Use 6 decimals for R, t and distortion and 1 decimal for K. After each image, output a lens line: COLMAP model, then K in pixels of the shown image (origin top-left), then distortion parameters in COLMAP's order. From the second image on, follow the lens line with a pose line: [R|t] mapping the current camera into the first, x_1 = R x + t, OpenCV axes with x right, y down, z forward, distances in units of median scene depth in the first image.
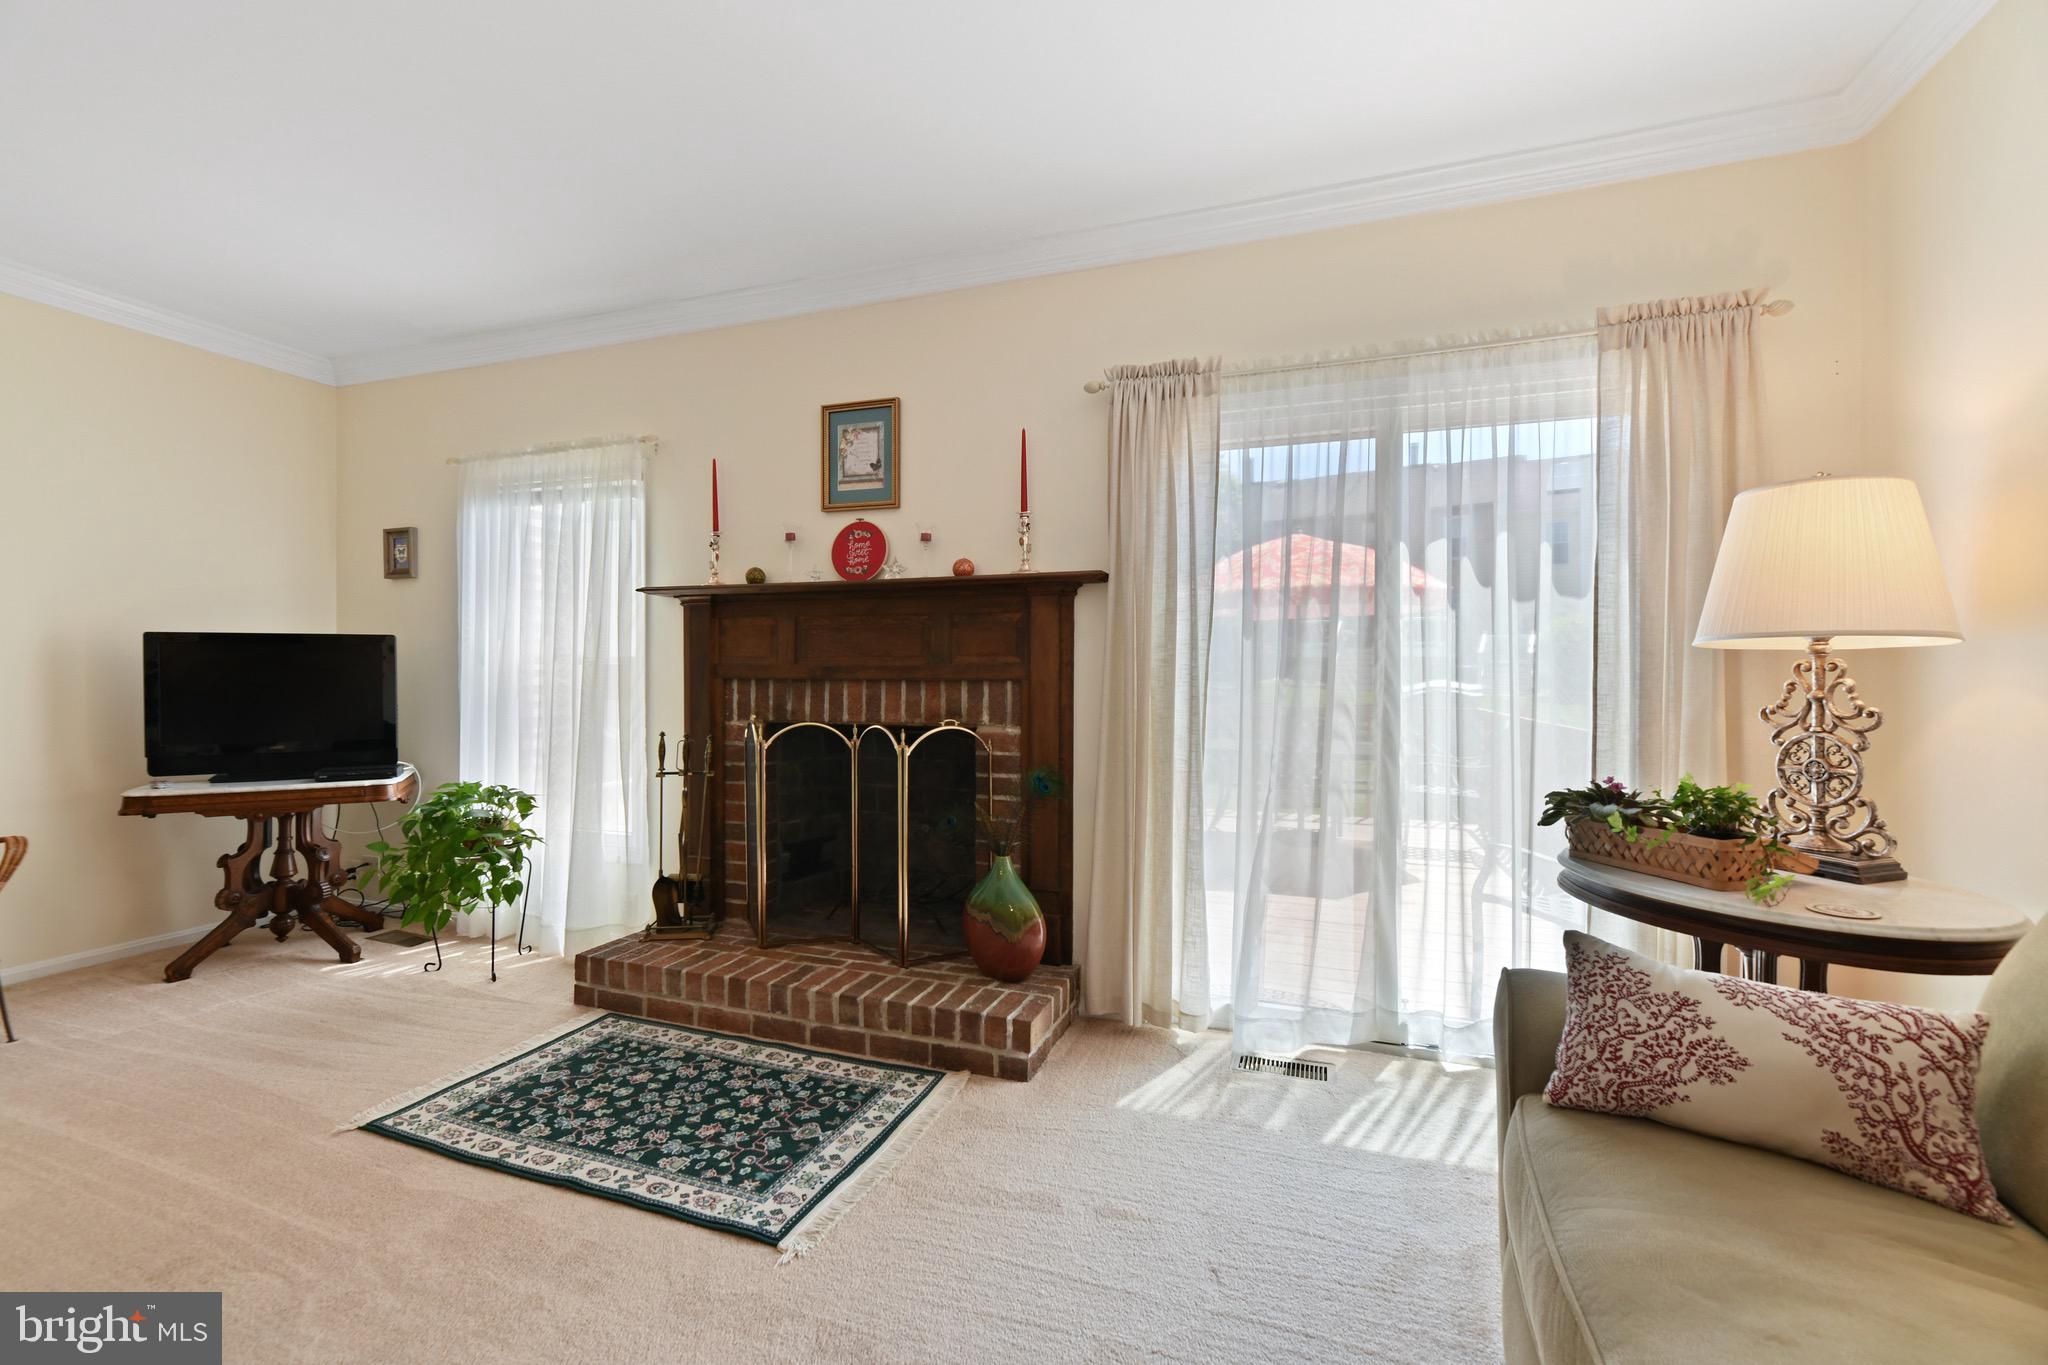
lens RADIAL K [[858.6, 0, 1045.6], [0, 858.6, 669.4], [0, 0, 1]] dist [-0.001007, -0.002305]
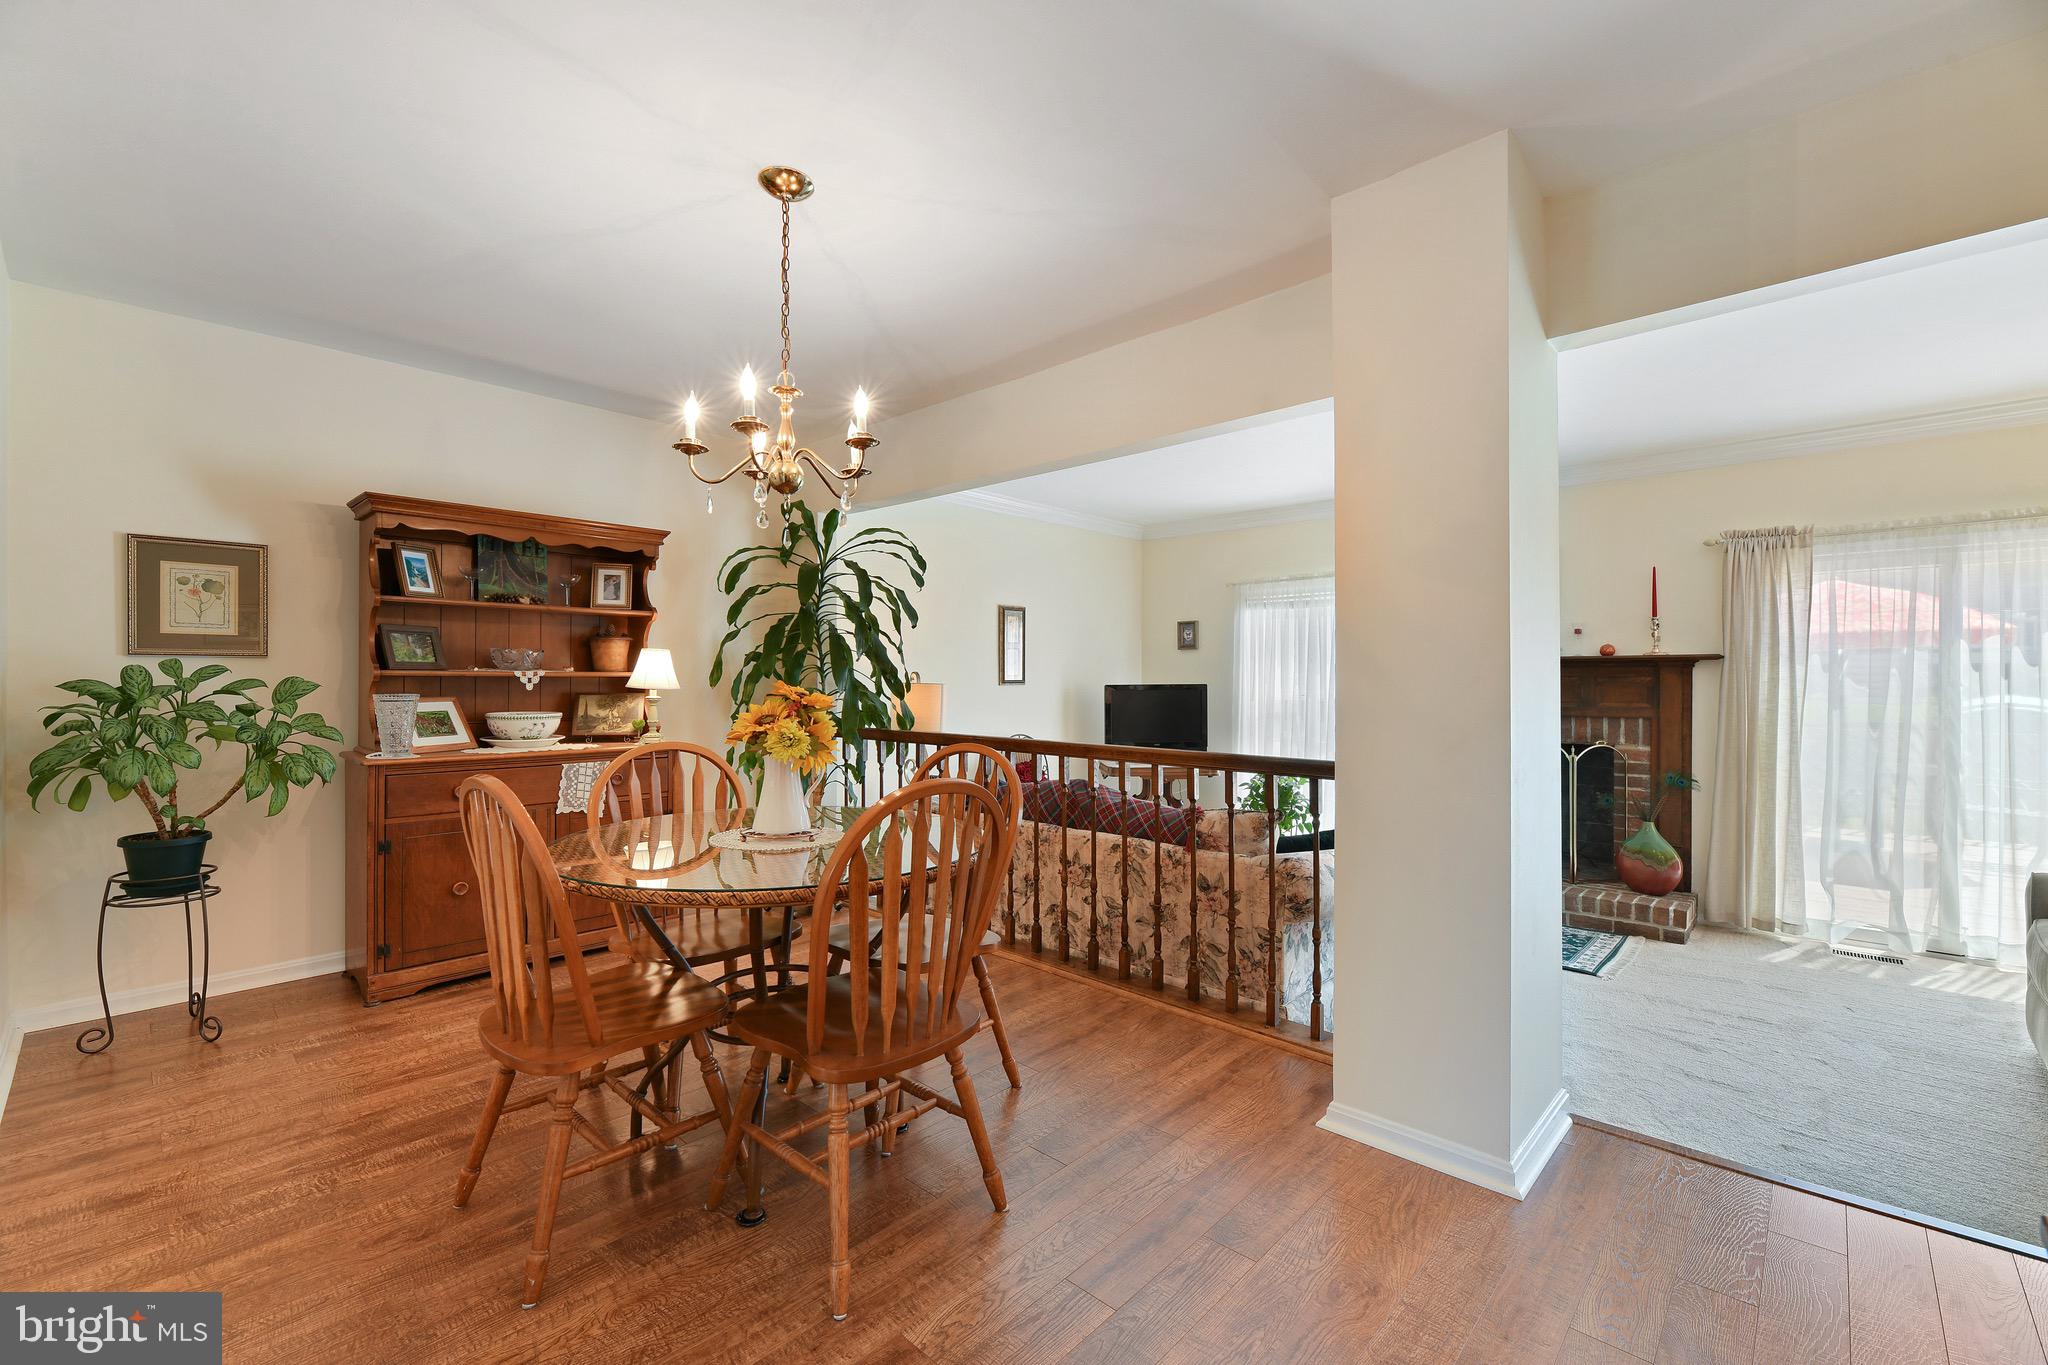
lens RADIAL K [[858.6, 0, 1032.0], [0, 858.6, 676.5], [0, 0, 1]] dist [-0.001007, -0.002305]
pose [[0.918009, 0.000588, -0.396559, -0.508208], [-0.003724, 0.999968, -0.007138, -0.055521], [0.396542, 0.008030, 0.917982, -1.072243]]
